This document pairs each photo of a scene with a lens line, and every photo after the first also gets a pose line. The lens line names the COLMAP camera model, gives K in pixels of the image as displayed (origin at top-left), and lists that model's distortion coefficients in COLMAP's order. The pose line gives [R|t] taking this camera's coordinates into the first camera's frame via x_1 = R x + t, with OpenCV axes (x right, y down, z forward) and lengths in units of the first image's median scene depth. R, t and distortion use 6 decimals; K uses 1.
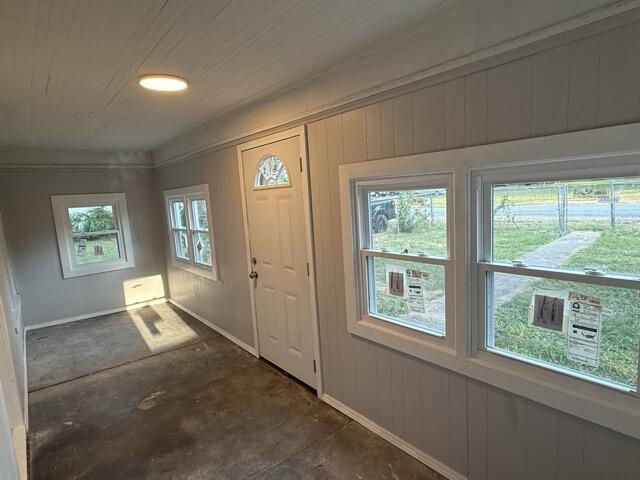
lens RADIAL K [[351.1, 0, 321.7], [0, 351.1, 241.7], [0, 0, 1]] dist [-0.008545, -0.000391]
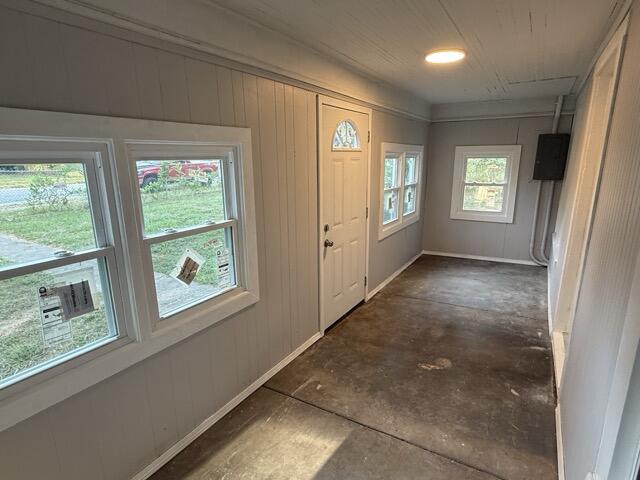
lens RADIAL K [[351.1, 0, 317.7], [0, 351.1, 240.4], [0, 0, 1]] dist [-0.008545, -0.000391]
pose [[-0.298809, -0.164923, 0.939954, -1.149236], [0.161180, 0.962082, 0.220045, -0.132672], [-0.940603, 0.217253, -0.260897, 1.374643]]
